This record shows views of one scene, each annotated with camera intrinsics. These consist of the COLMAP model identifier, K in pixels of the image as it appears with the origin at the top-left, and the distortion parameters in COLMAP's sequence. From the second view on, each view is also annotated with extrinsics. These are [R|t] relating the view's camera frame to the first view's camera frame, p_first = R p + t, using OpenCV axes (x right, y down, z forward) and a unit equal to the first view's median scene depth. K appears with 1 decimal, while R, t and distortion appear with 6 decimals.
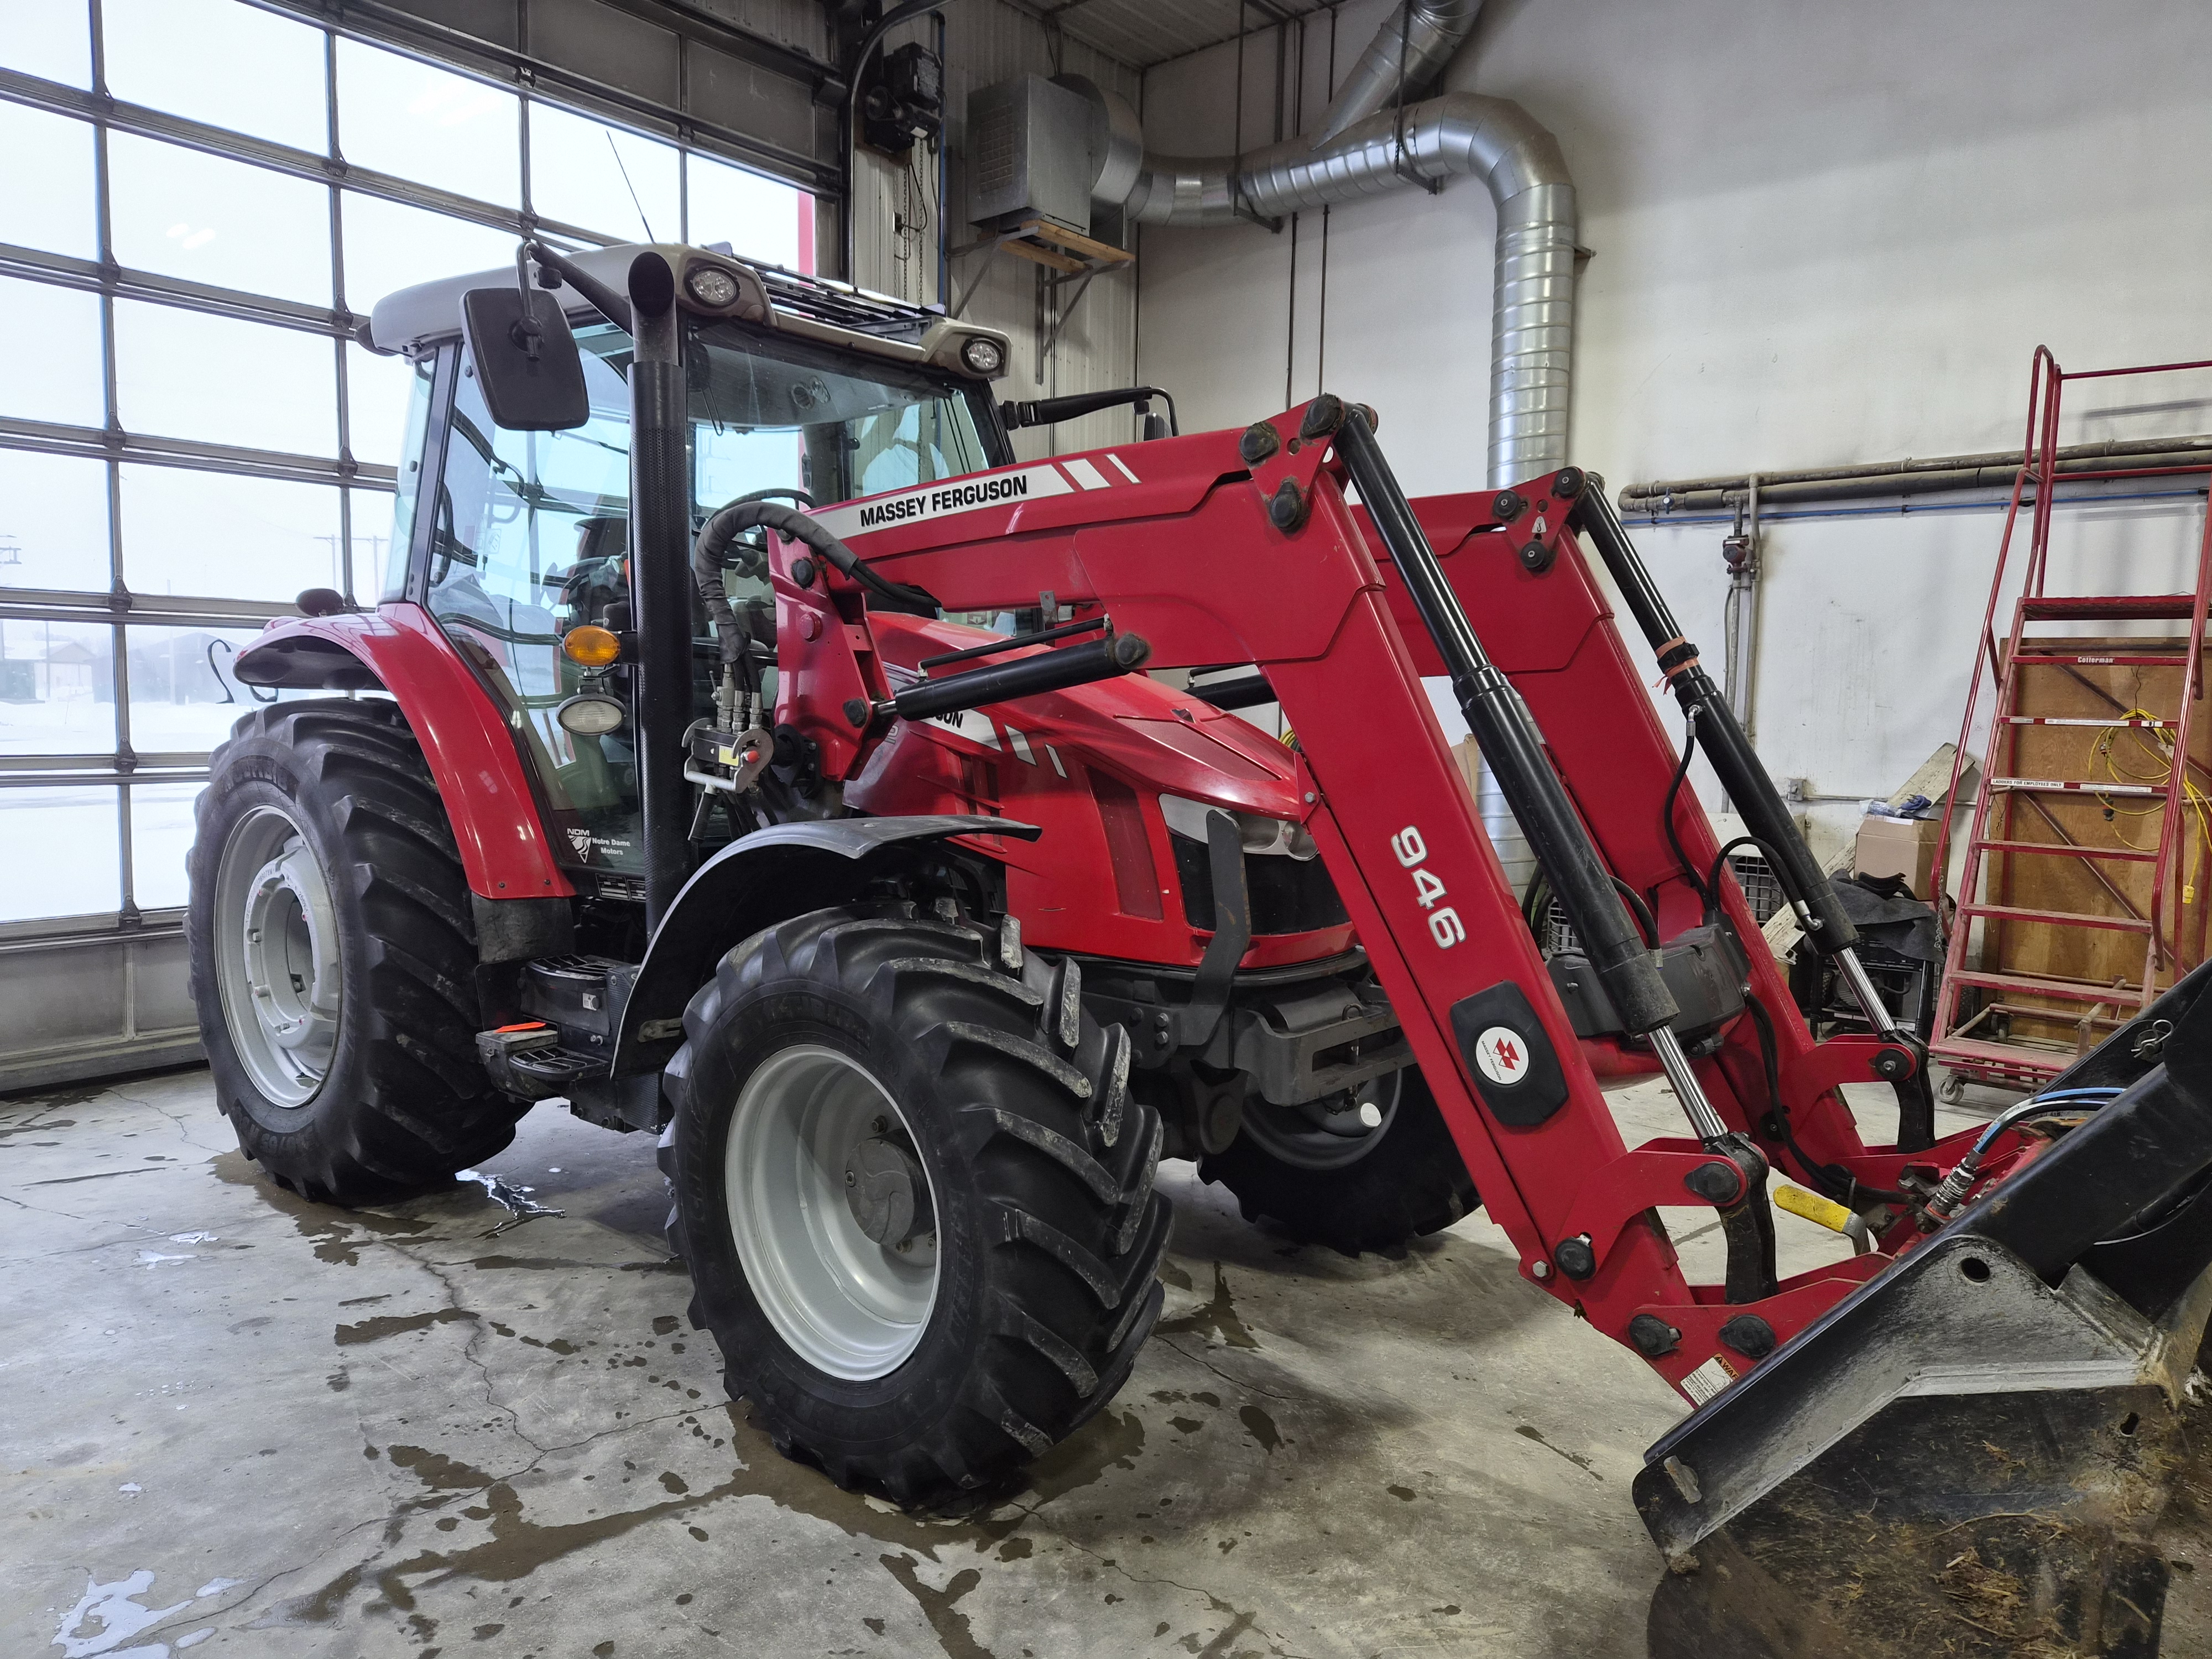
lens RADIAL K [[1483.5, 0, 1106.0], [0, 1483.5, 829.5], [0, 0, 1]] dist [0.071928, -0.058461]
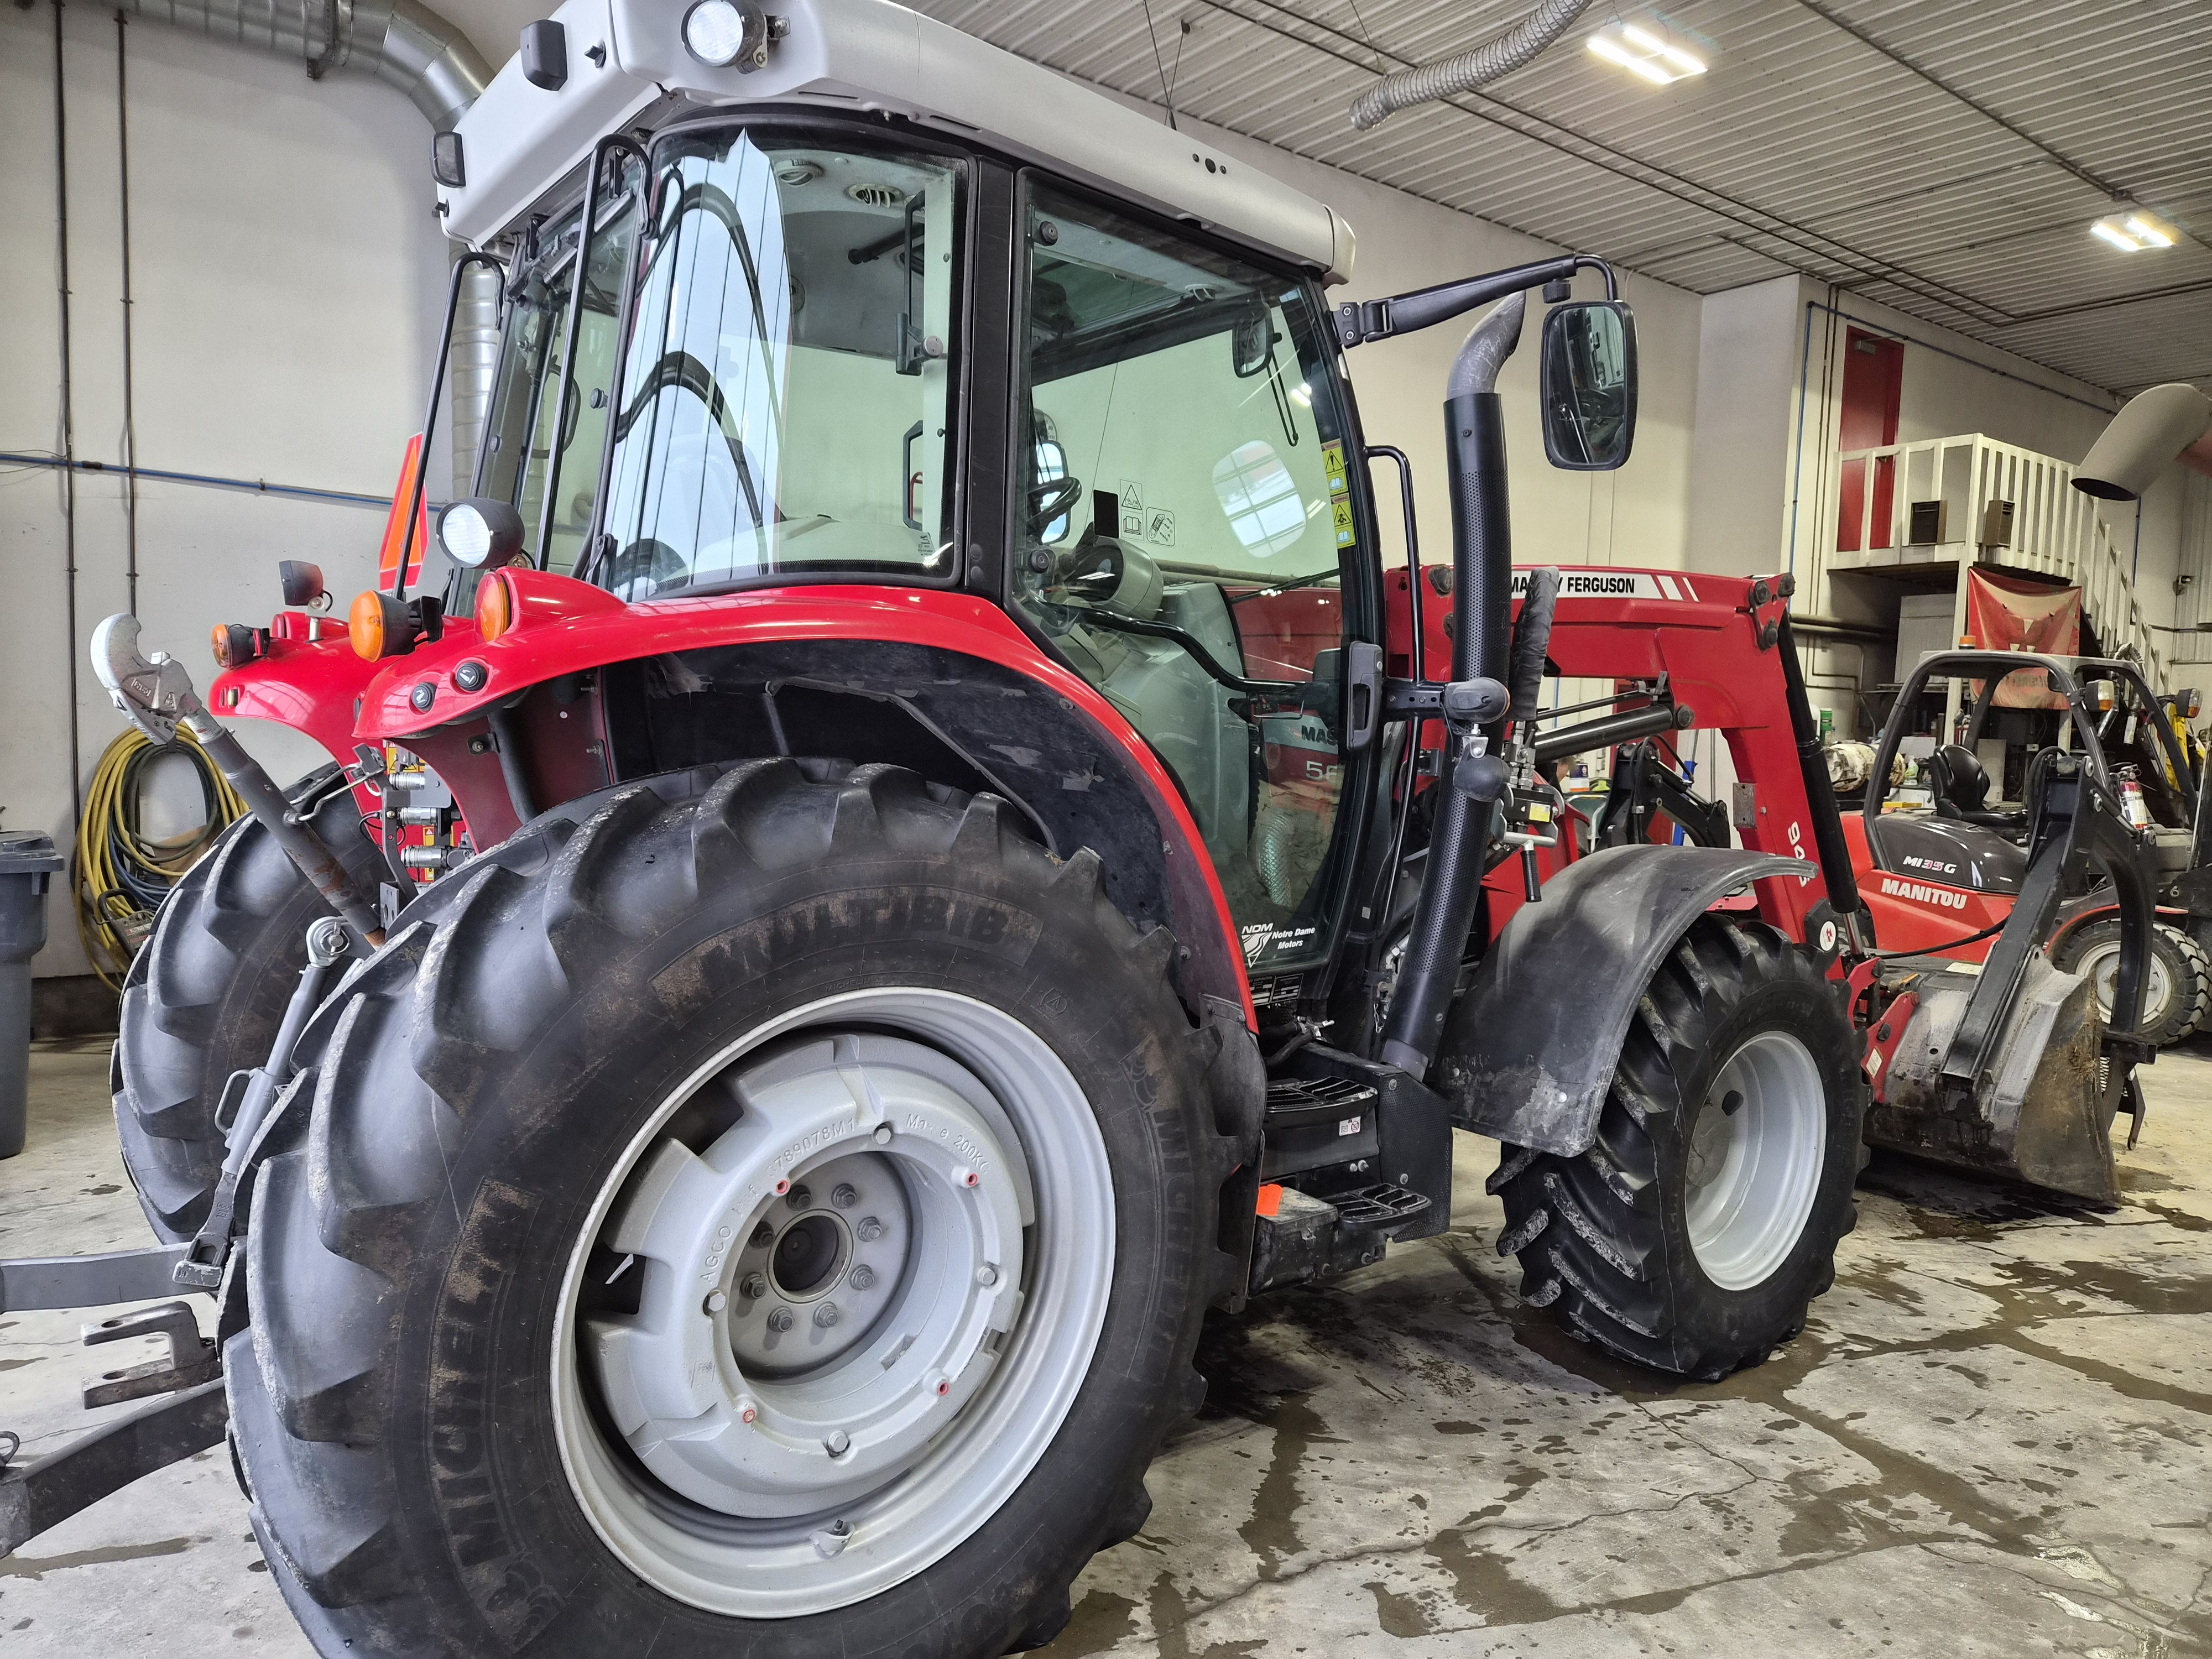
lens RADIAL K [[1483.5, 0, 1106.0], [0, 1483.5, 829.5], [0, 0, 1]] dist [0.071928, -0.058461]
pose [[0.212259, -0.078624, 0.974045, -1.405049], [0.060561, 0.995900, 0.067191, -0.132802], [-0.975335, 0.044727, 0.216151, 1.148365]]
